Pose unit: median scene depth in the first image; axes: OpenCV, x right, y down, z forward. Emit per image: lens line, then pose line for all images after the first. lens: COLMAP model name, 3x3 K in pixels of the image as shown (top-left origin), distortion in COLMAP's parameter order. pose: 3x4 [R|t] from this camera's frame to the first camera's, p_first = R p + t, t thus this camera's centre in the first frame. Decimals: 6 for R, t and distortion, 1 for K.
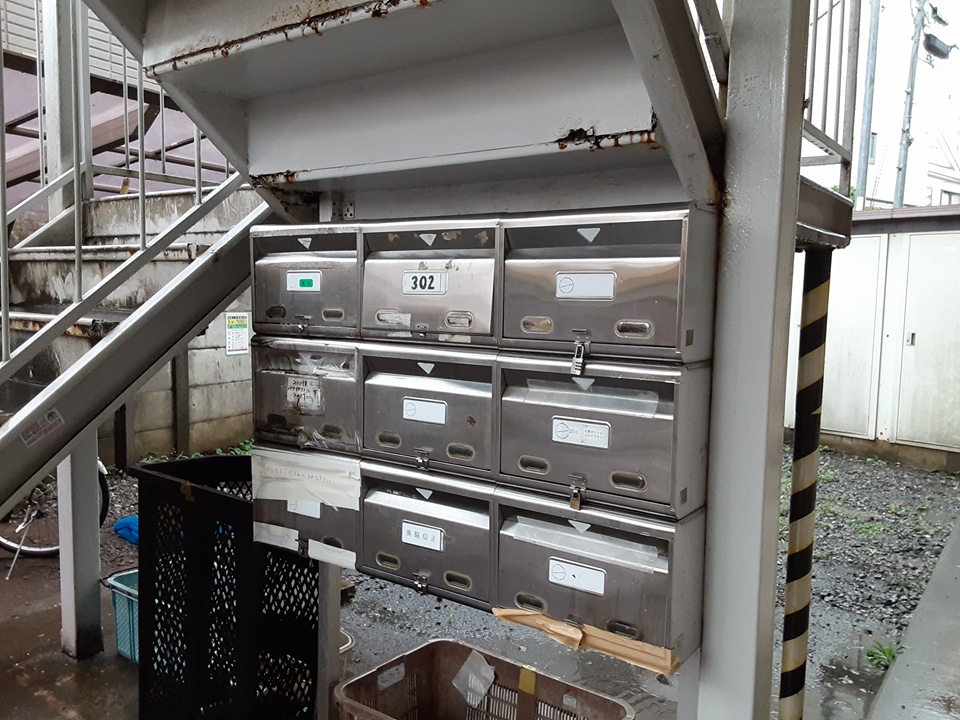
lens RADIAL K [[772.1, 0, 468.3], [0, 772.1, 363.3], [0, 0, 1]] dist [0.110867, -0.181915]
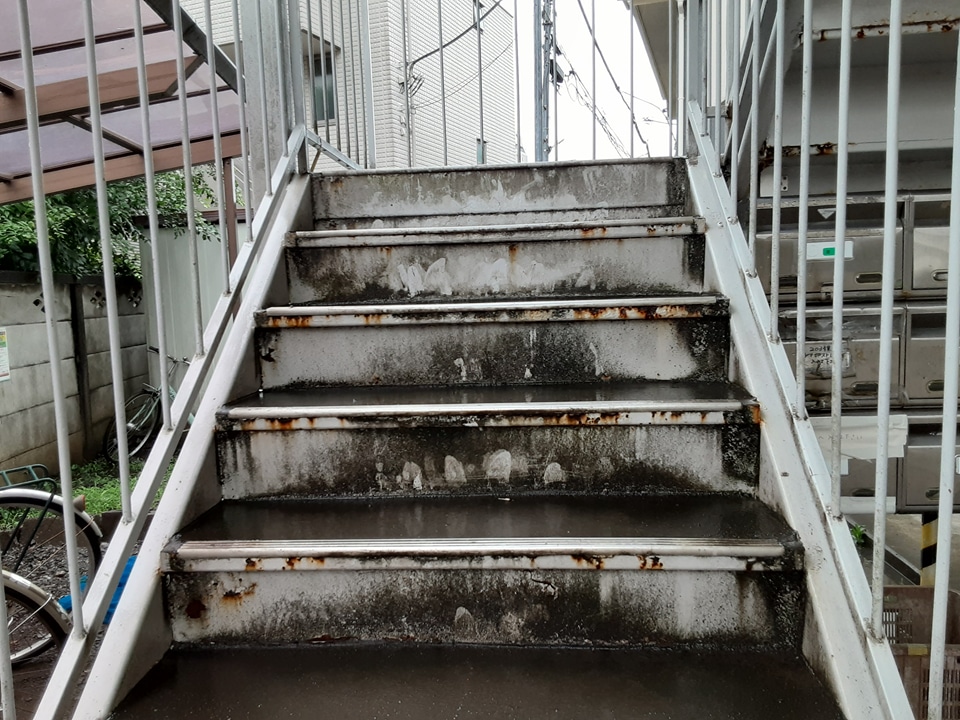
lens RADIAL K [[765.1, 0, 480.0], [0, 765.1, 360.0], [0, 0, 1]] dist [0.038625, -0.005367]
pose [[0.846161, -0.096619, 0.524095, -0.864880], [0.096212, 0.994964, 0.028090, -0.024846], [-0.524170, 0.026655, 0.851196, 0.269988]]
